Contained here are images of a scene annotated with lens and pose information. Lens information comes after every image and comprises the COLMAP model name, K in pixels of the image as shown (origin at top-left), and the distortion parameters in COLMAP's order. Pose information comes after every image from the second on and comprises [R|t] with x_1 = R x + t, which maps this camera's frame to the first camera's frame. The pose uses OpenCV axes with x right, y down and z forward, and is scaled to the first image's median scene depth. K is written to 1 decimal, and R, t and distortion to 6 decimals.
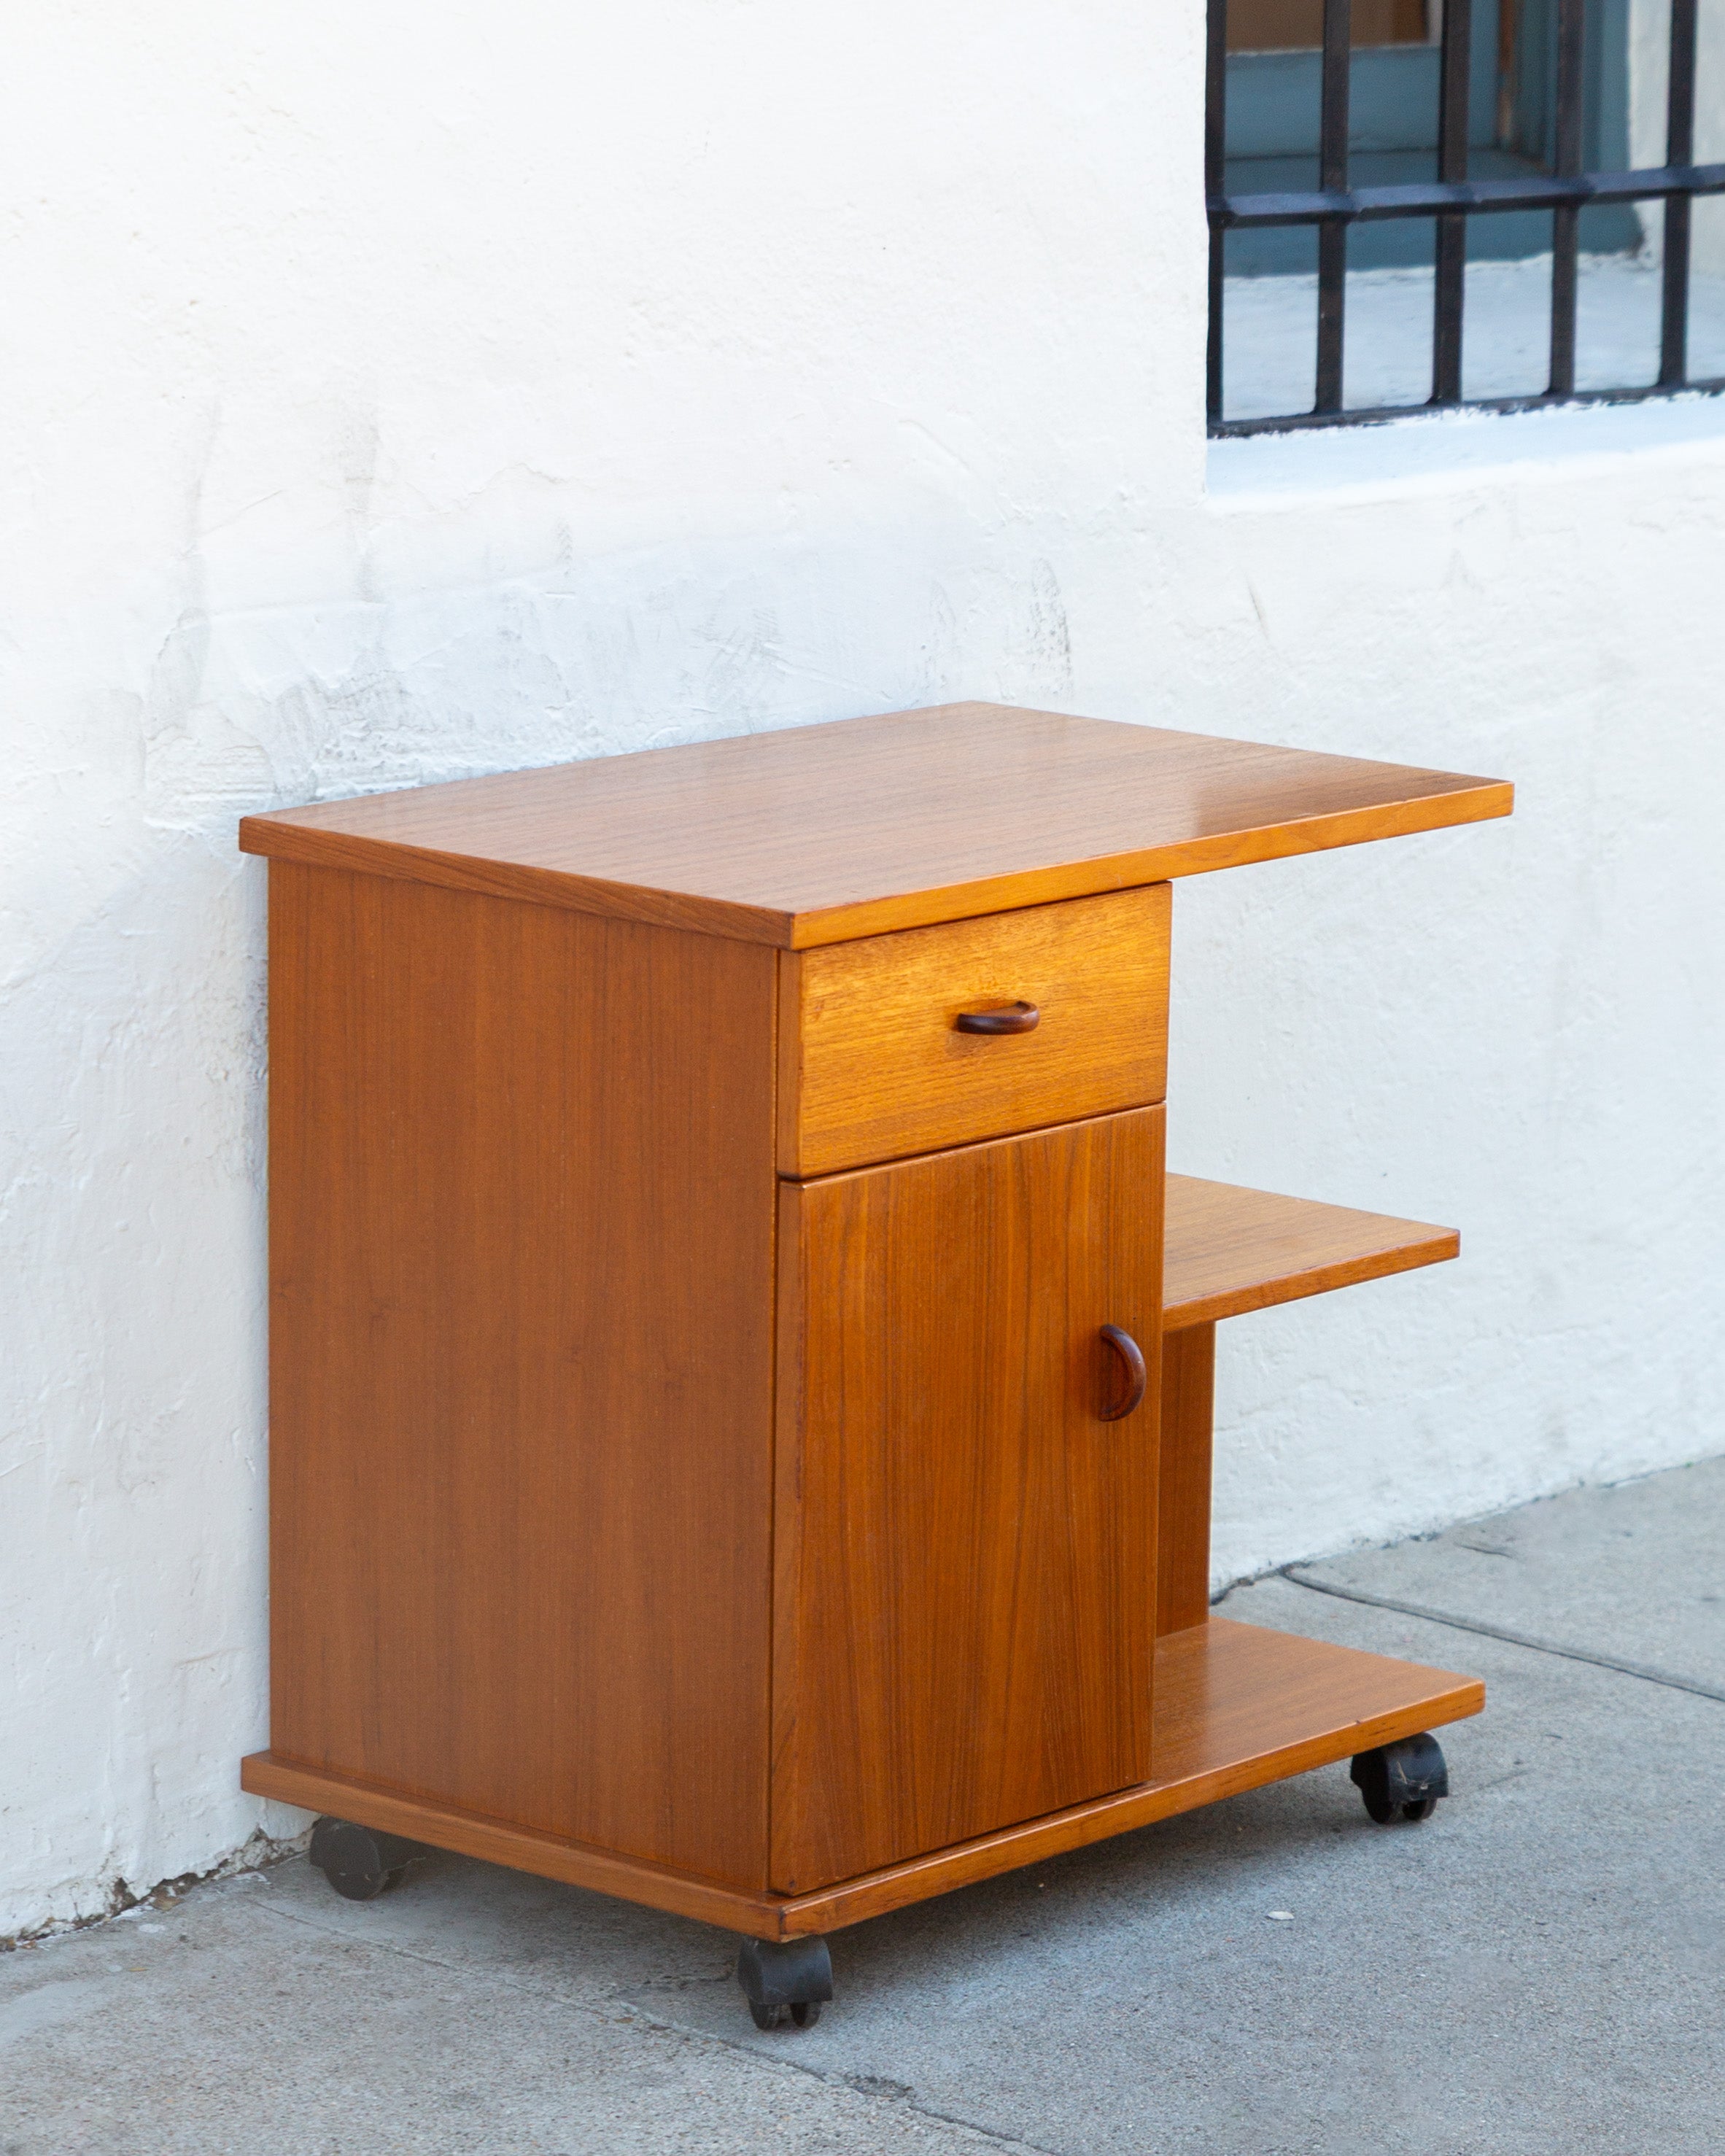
lens RADIAL K [[7999.3, 0, 863.2], [0, 7999.3, 1025.4], [0, 0, 1]] dist [-0.055513, 0.563903]
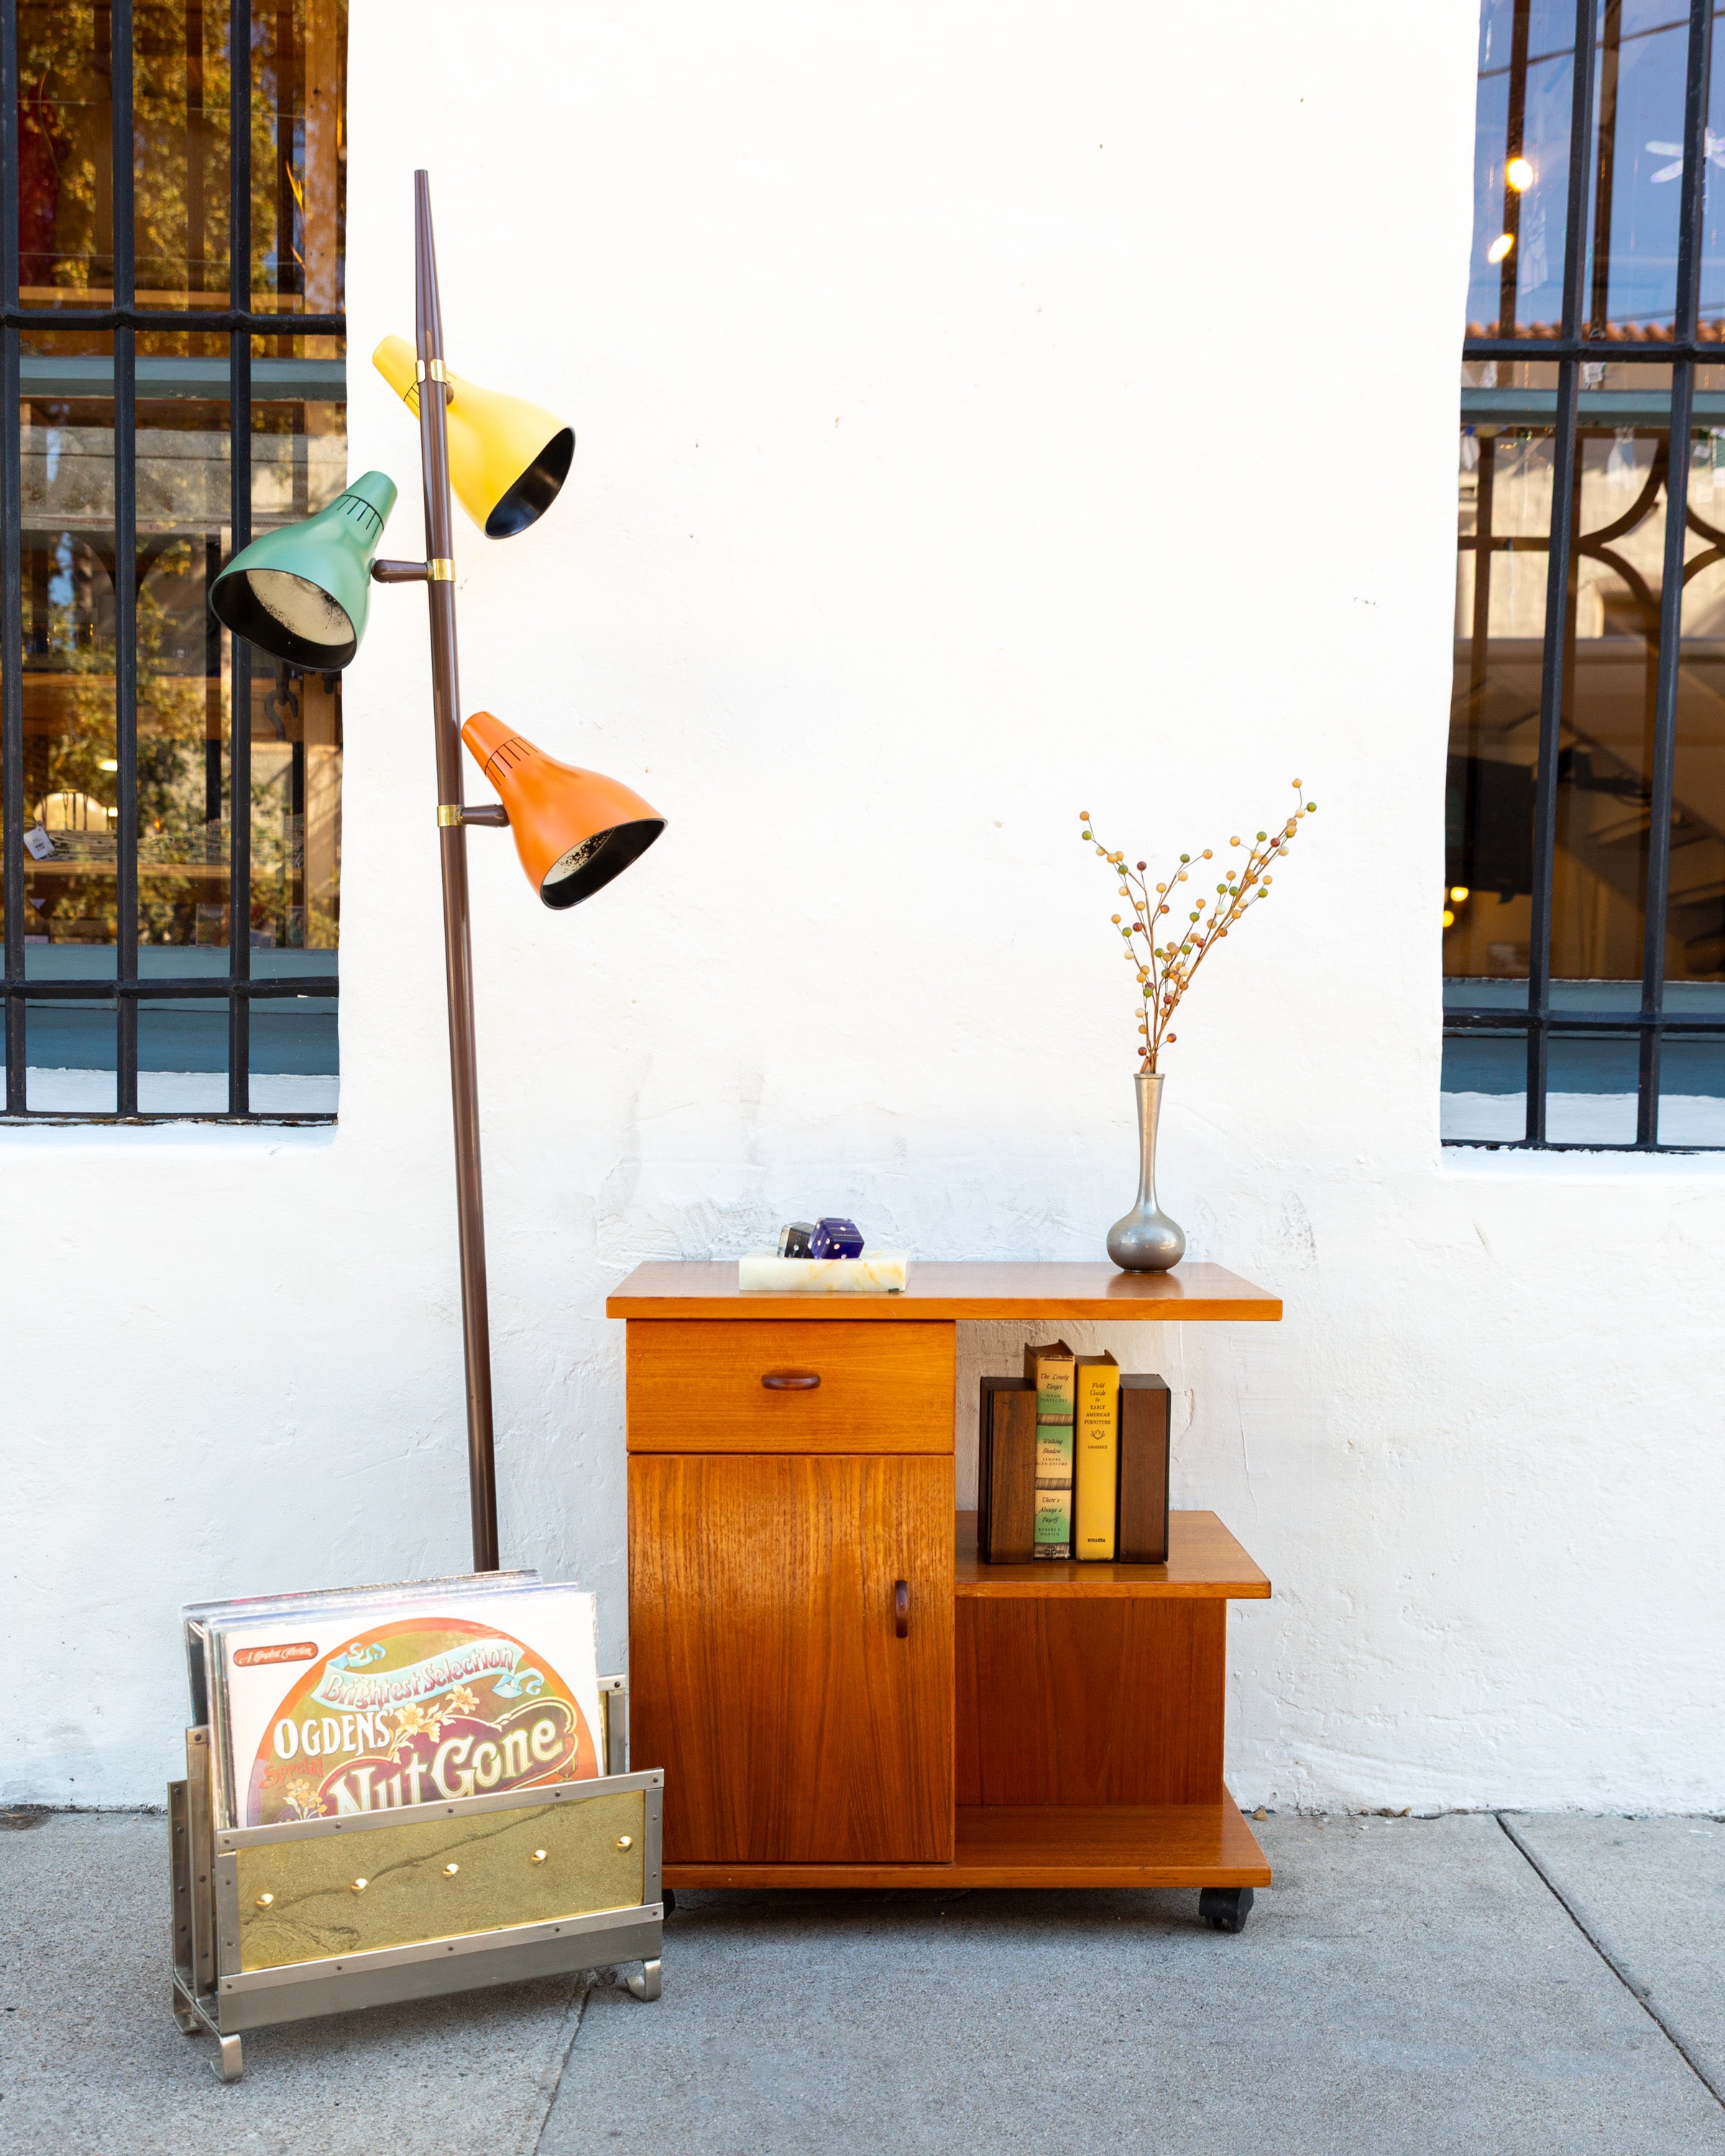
lens RADIAL K [[2489.4, 0, 819.0], [0, 2489.4, 1329.9], [0, 0, 1]] dist [-0.000839, 0.021211]
pose [[0.661501, 0.060660, -0.747487, 0.397271], [-0.133614, 0.990309, -0.037878, 0.007150], [0.737946, 0.124931, 0.663196, 0.611200]]
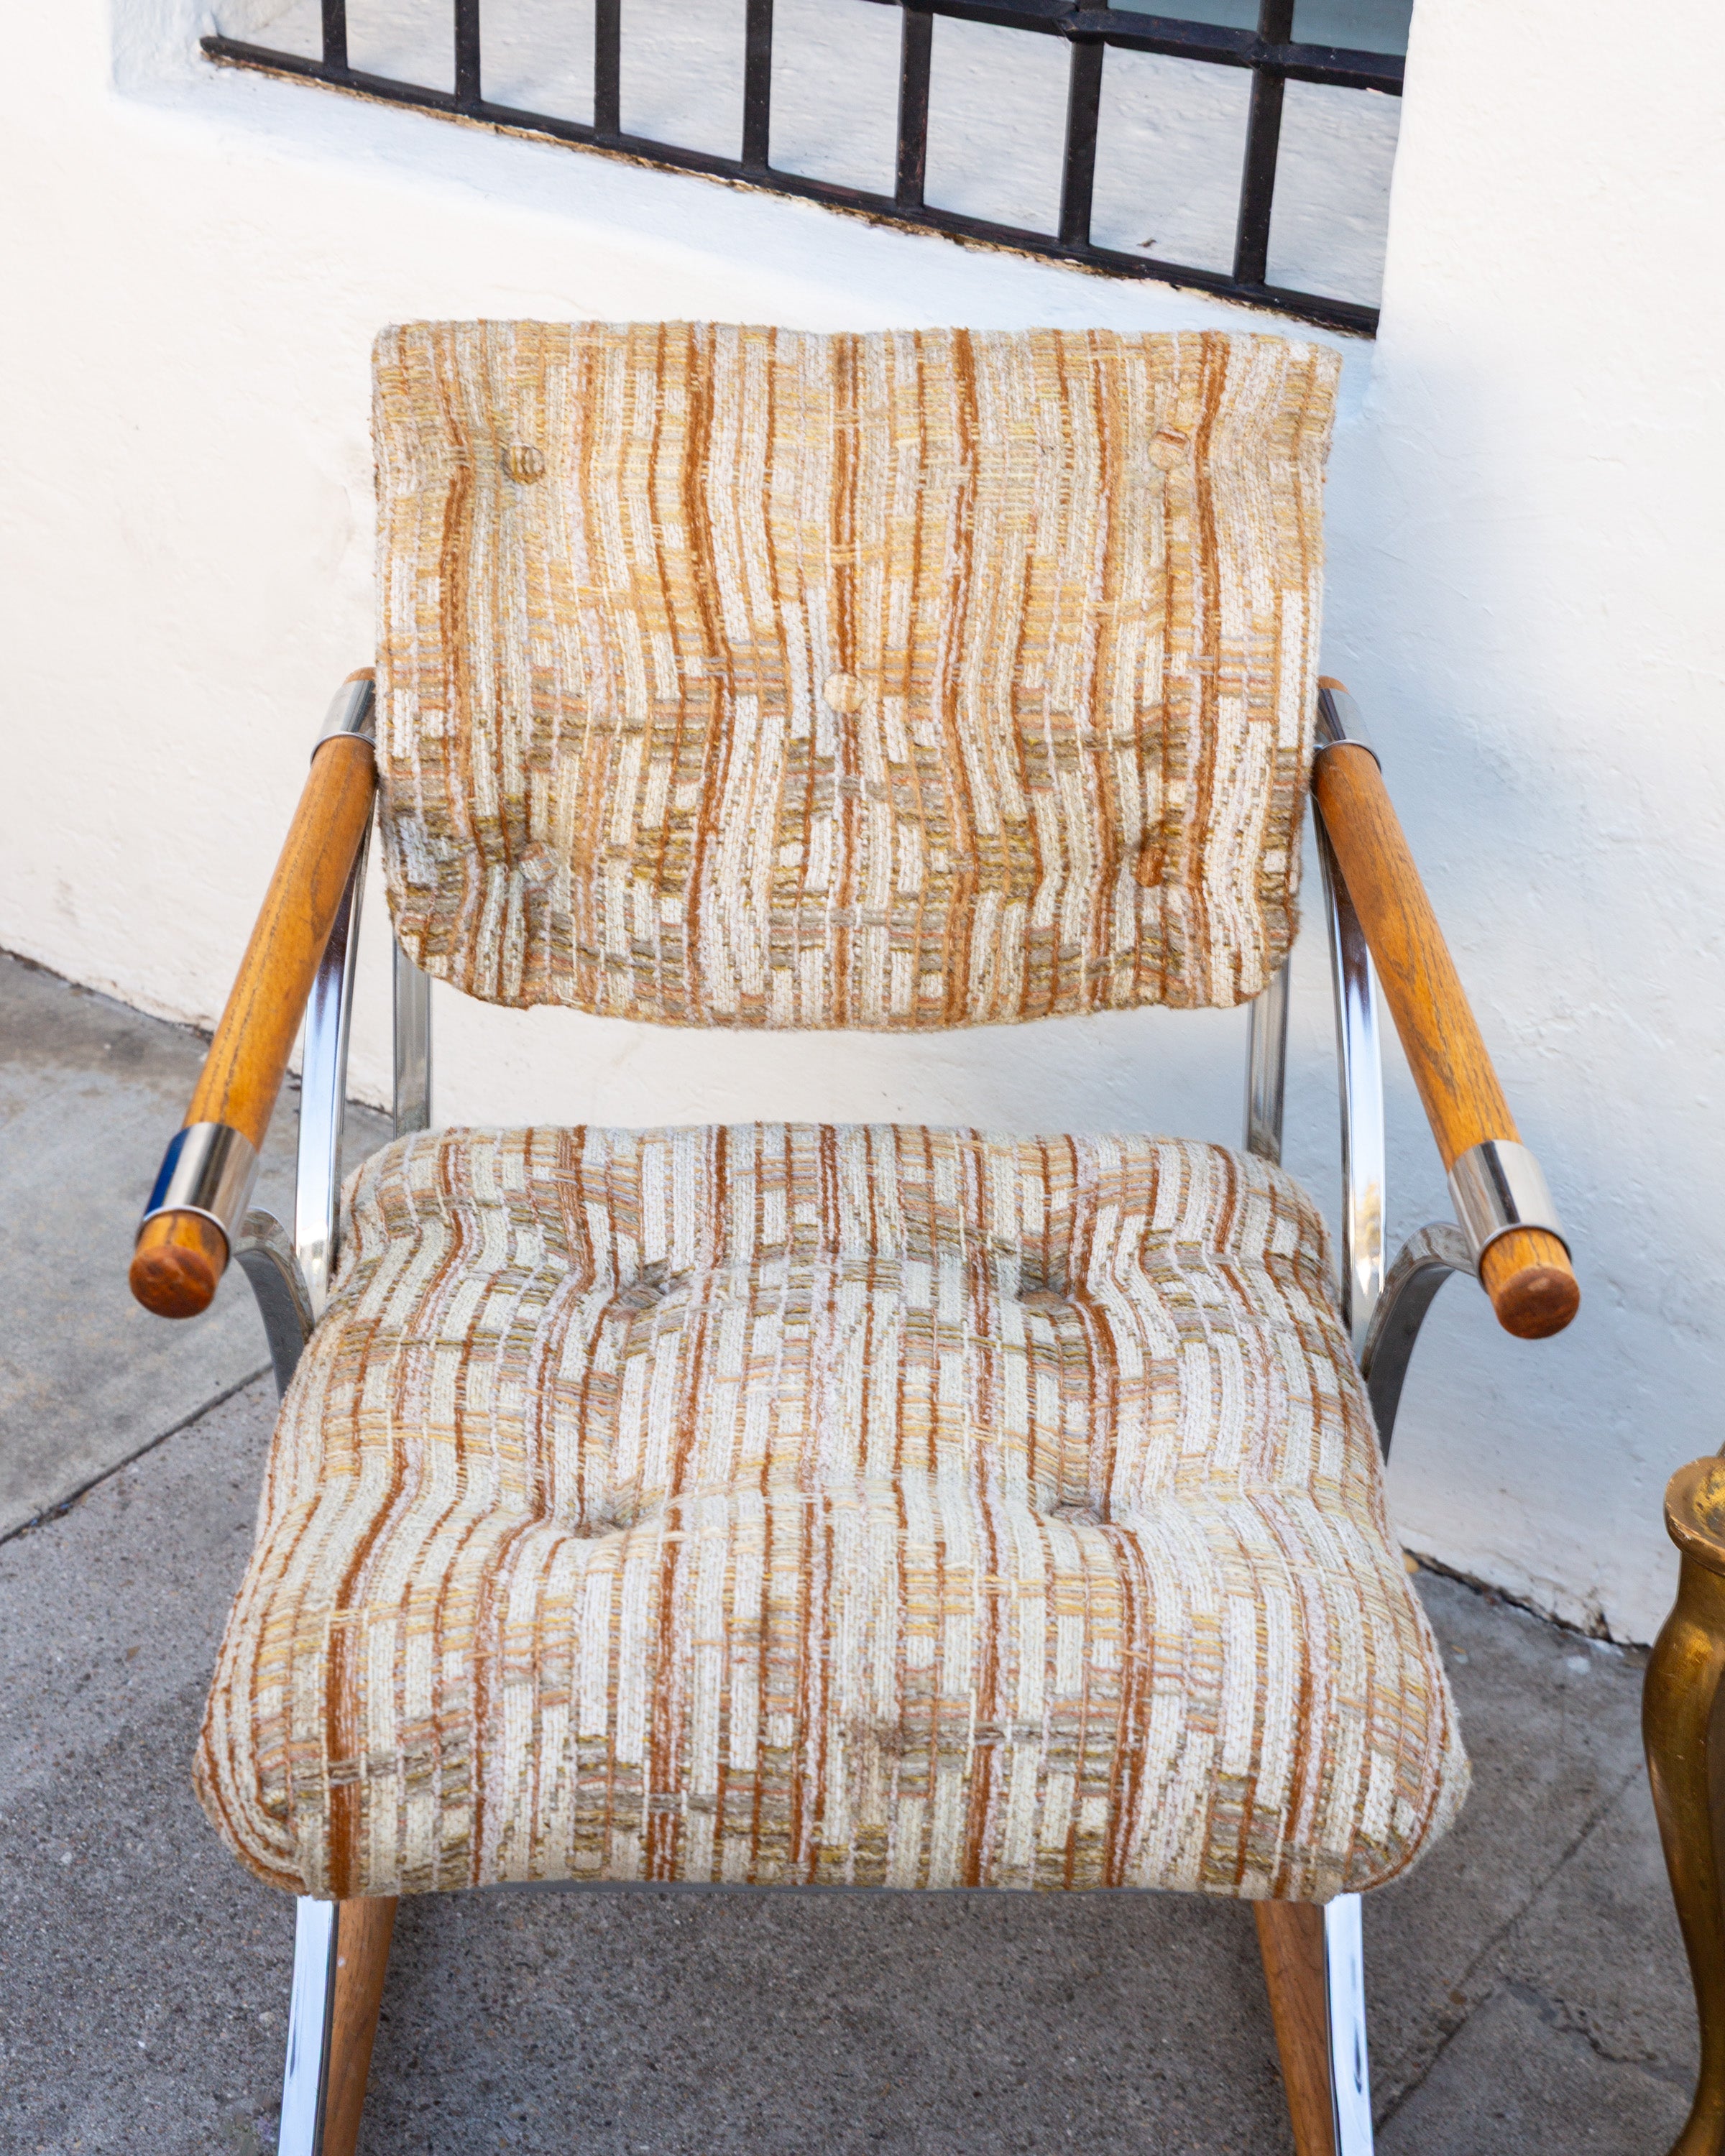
lens RADIAL K [[3543.0, 0, 869.5], [0, 3543.0, 866.5], [0, 0, 1]] dist [-0.020861, -0.019396]
pose [[0.112572, 0.434587, -0.893567, 0.285593], [-0.205421, 0.890034, 0.406990, -0.162908], [0.972178, 0.137742, 0.189467, 0.780647]]
